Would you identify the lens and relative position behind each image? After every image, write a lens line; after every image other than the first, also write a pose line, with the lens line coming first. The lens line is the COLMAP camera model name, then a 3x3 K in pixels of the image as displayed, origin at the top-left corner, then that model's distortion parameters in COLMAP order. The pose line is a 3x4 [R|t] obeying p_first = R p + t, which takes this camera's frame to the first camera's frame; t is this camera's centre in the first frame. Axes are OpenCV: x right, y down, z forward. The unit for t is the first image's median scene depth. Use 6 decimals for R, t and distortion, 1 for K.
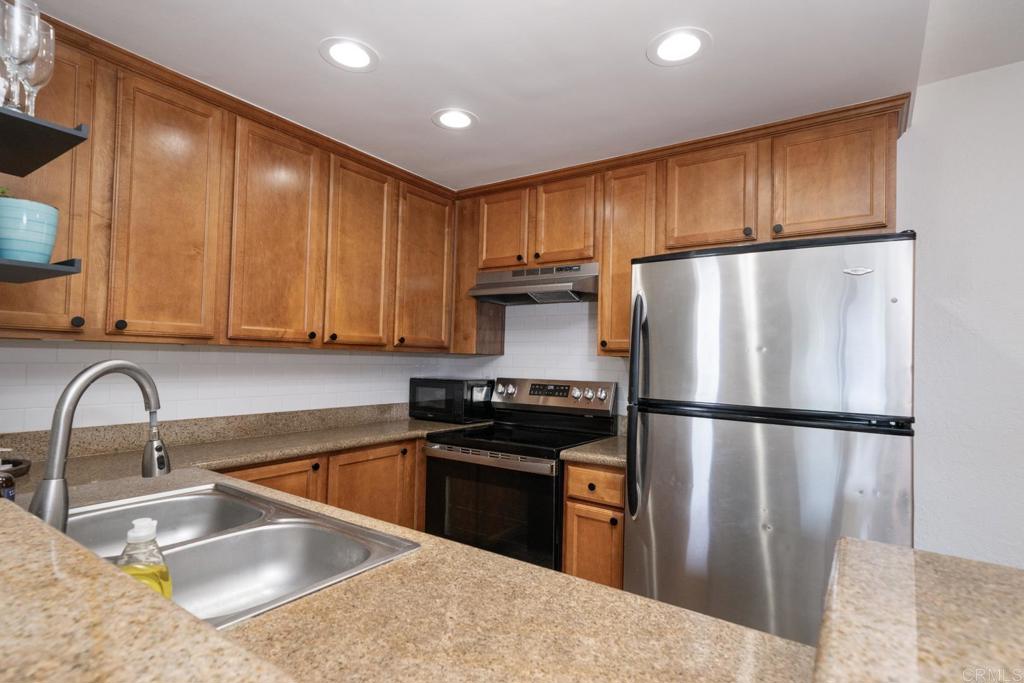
lens RADIAL K [[508.7, 0, 512.0], [0, 508.7, 341.5], [0, 0, 1]] dist [-0.001402, -0.000102]
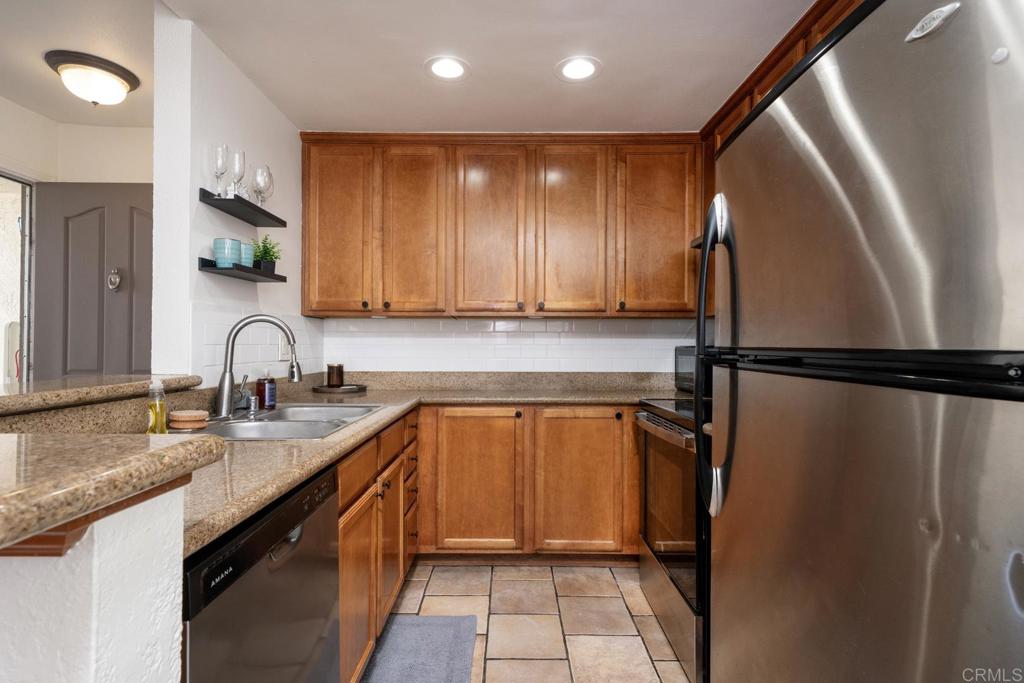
lens RADIAL K [[500.9, 0, 512.0], [0, 500.9, 341.5], [0, 0, 1]] dist [0.002272, 0.000123]
pose [[0.561731, -0.030304, -0.826765, 0.532527], [0.038823, 0.999194, -0.010247, 0.080241], [0.826409, -0.026342, 0.562454, 0.304018]]
